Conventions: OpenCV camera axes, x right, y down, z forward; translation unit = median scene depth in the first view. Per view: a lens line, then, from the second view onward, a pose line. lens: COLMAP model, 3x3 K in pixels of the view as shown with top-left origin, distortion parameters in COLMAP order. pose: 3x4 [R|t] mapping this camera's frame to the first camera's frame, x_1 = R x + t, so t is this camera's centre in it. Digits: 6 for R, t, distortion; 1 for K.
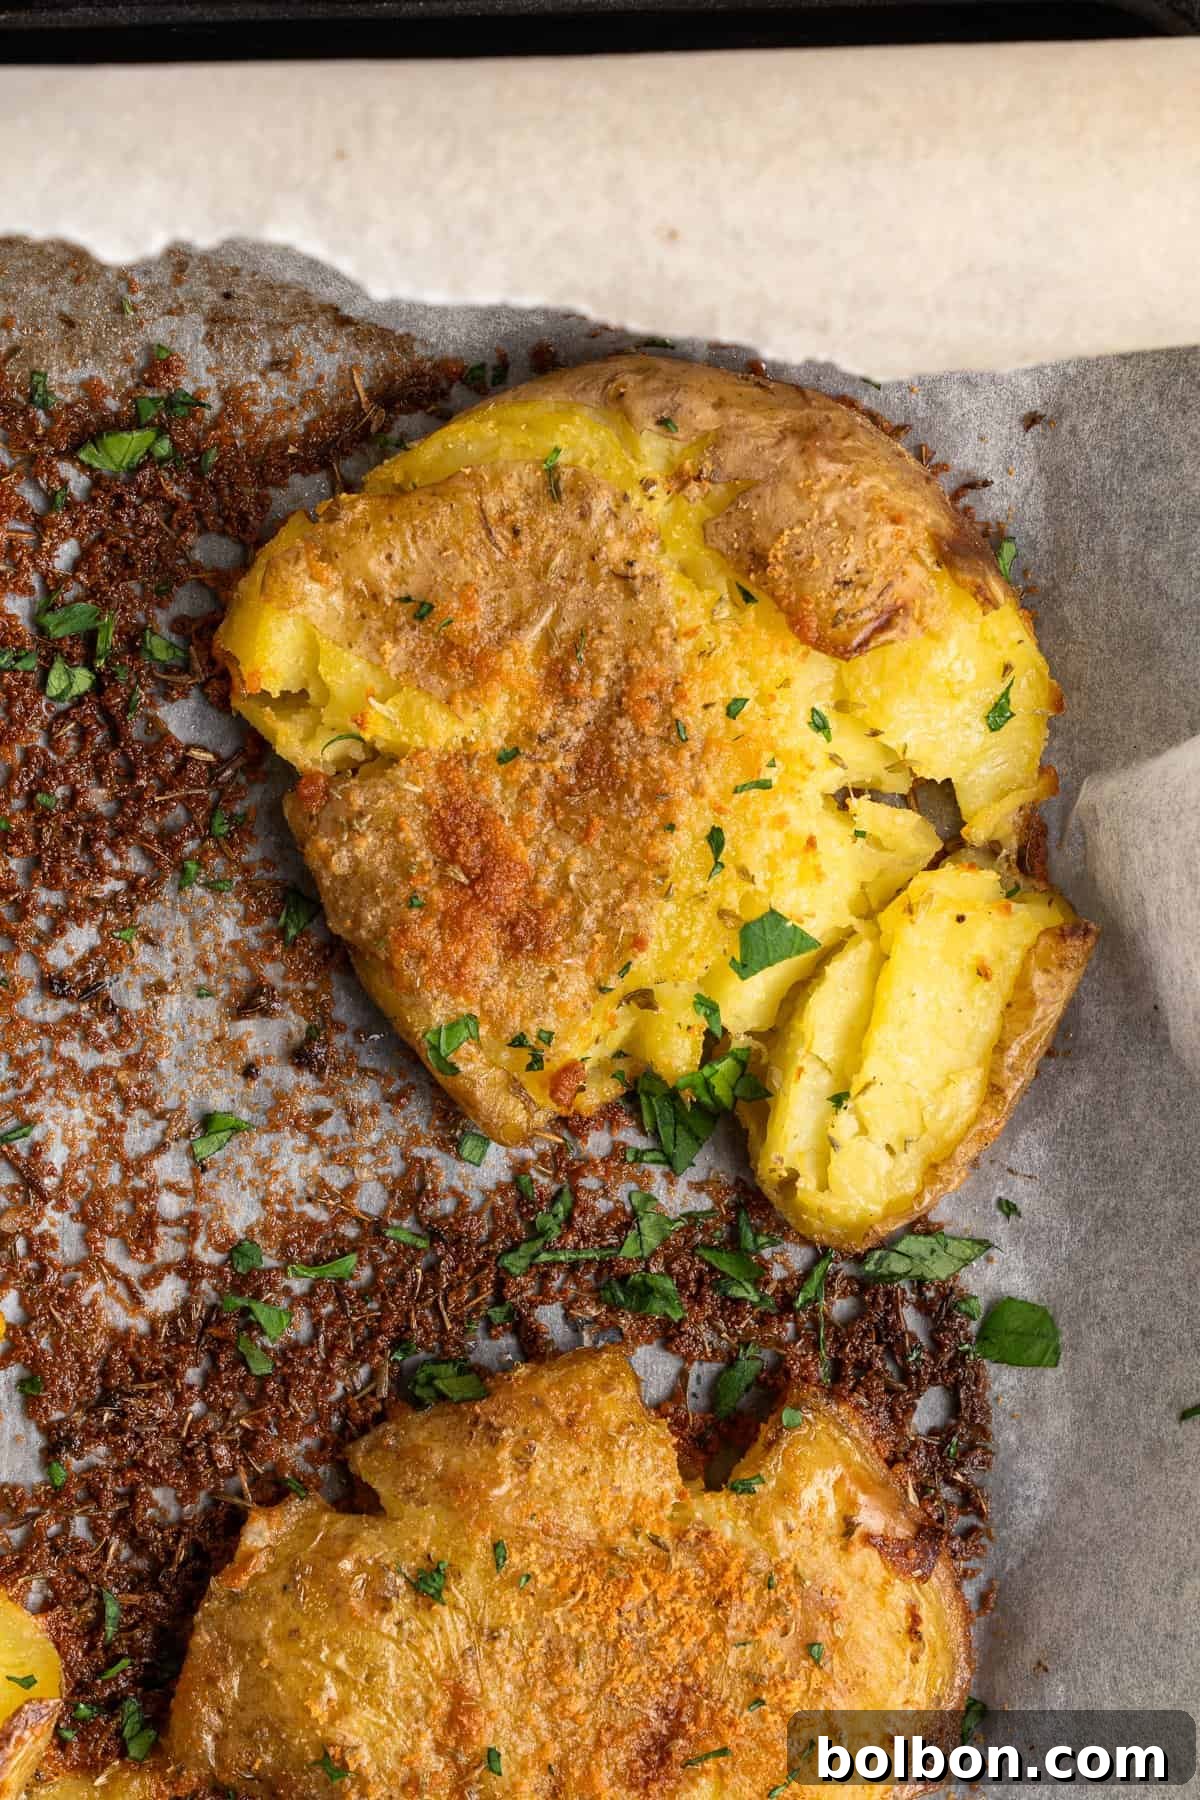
lens RADIAL K [[3739.8, 0, 600.0], [0, 3739.8, 900.0], [0, 0, 1]] dist [0.009562, -0.172128]
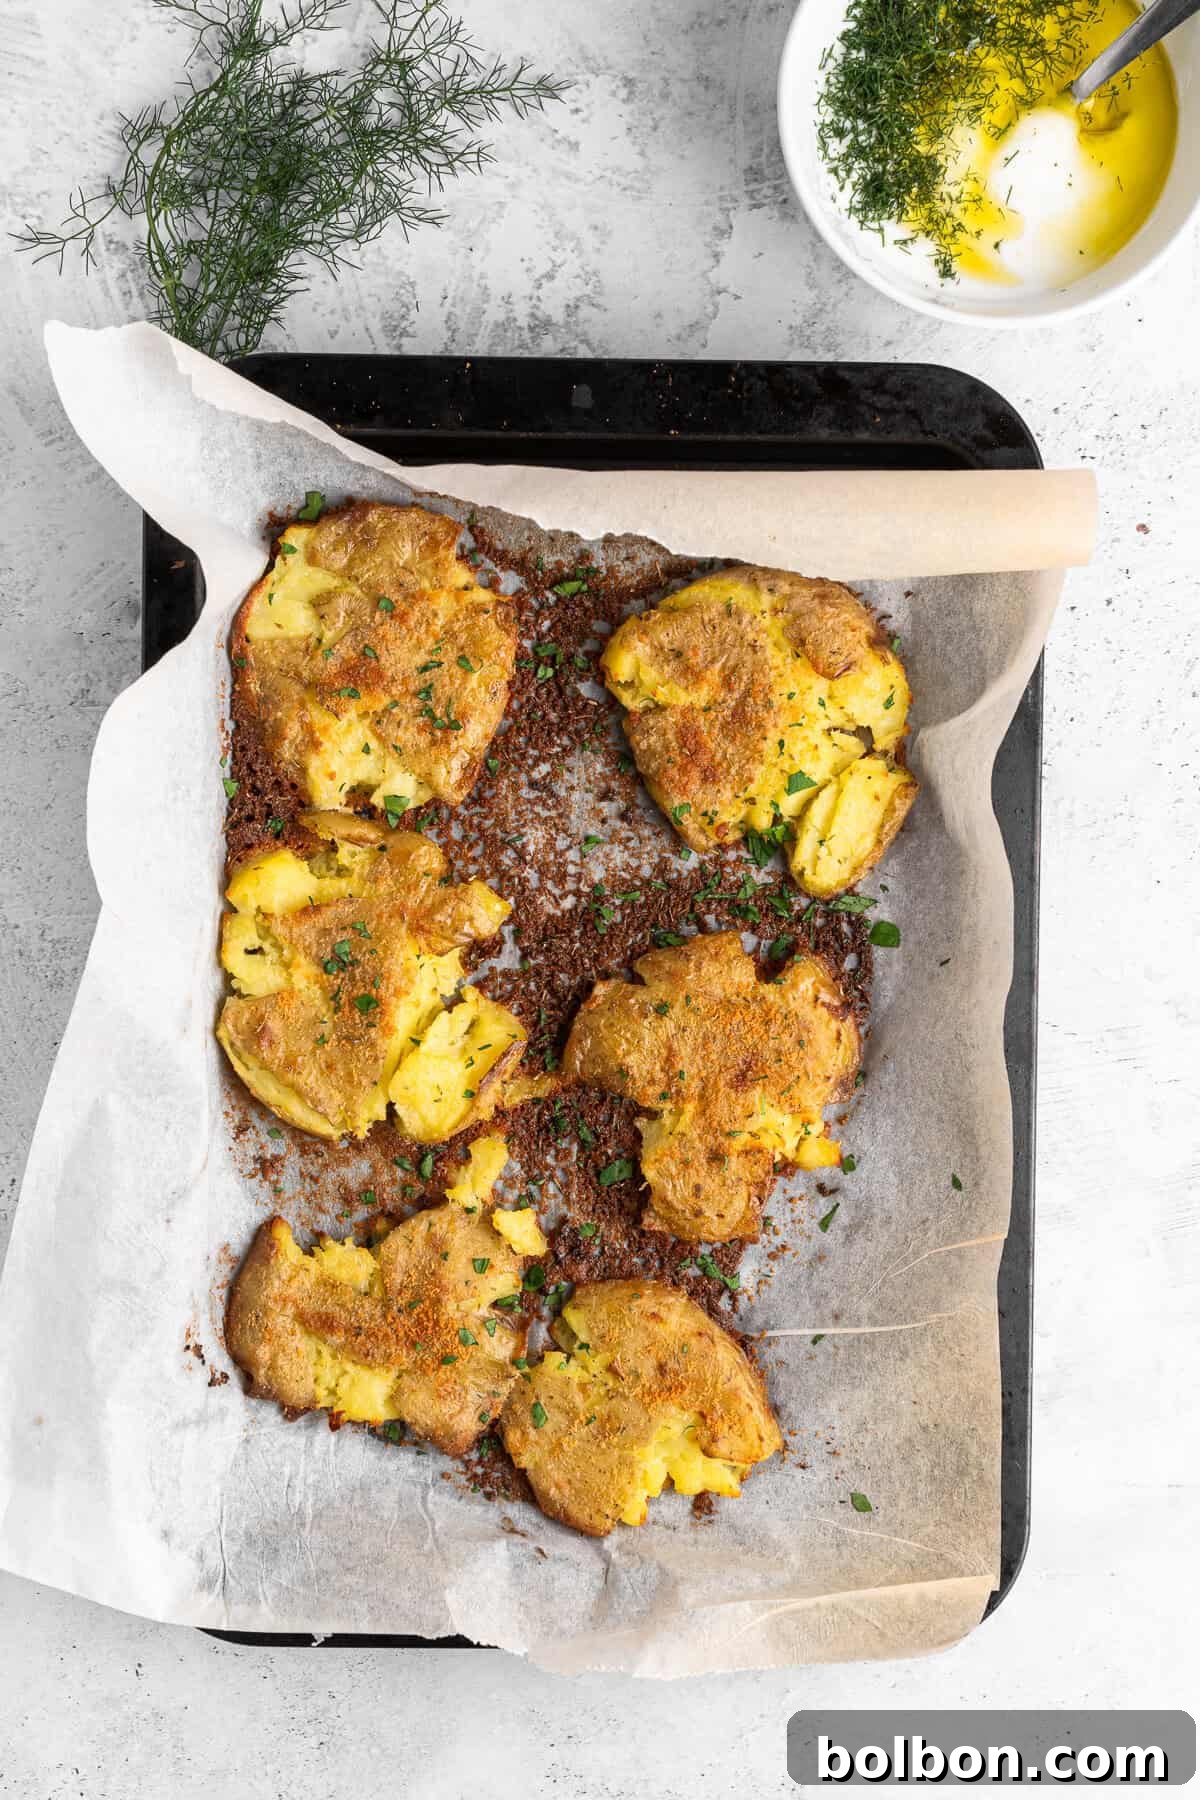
lens RADIAL K [[3739.8, 0, 600.0], [0, 3739.8, 900.0], [0, 0, 1]] dist [0.009562, -0.172128]
pose [[0.997922, 0.054414, -0.034518, -0.000636], [-0.053681, 0.998320, 0.021826, 0.044176], [0.035648, -0.019928, 0.999166, -1.696328]]
